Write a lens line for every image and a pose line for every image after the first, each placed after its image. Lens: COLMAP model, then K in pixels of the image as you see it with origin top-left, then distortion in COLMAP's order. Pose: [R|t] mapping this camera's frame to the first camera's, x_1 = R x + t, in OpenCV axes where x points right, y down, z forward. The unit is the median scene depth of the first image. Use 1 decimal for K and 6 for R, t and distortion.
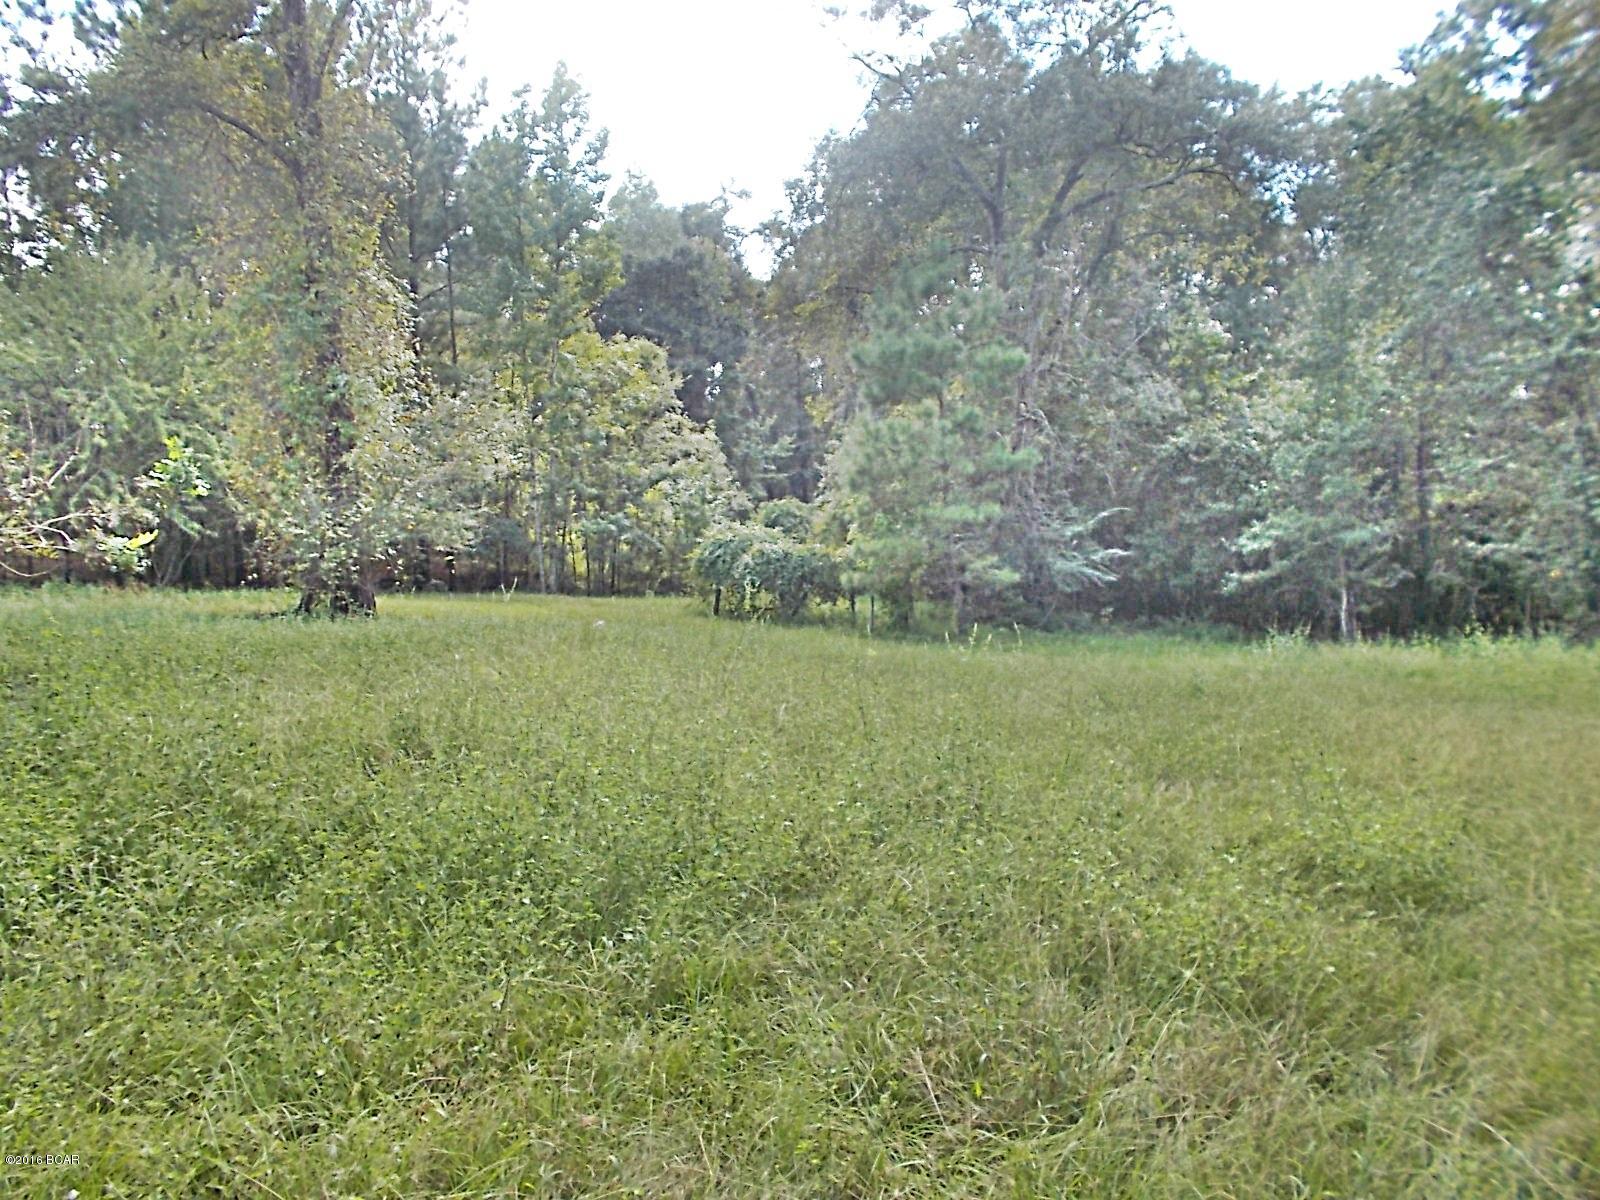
lens RADIAL K [[1210.1, 0, 799.8], [0, 1210.1, 592.5], [0, 0, 1]] dist [0.005313, 0.005836]
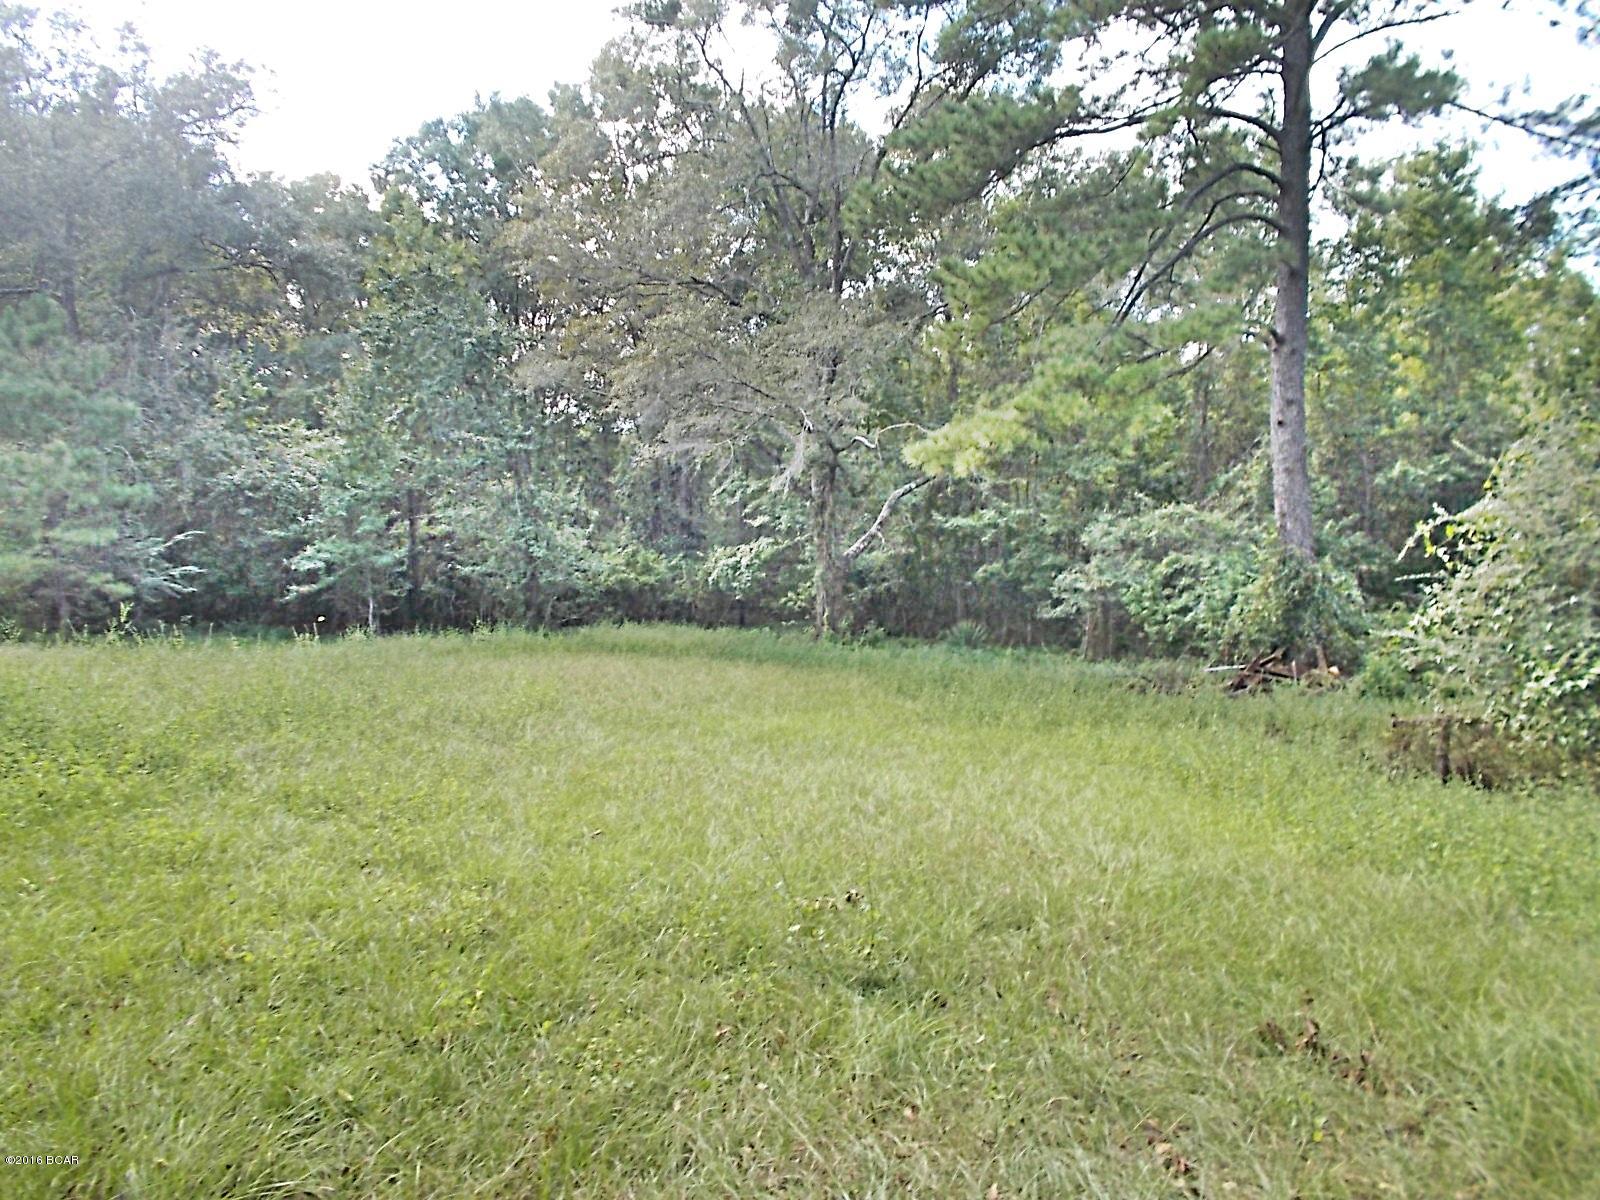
lens RADIAL K [[1210.1, 0, 800.3], [0, 1210.1, 596.9], [0, 0, 1]] dist [0.005313, 0.005836]
pose [[0.665303, -0.011120, 0.746490, -0.250431], [0.011098, 0.999926, 0.005004, -0.004906], [-0.746491, 0.004955, 0.665377, -0.273081]]
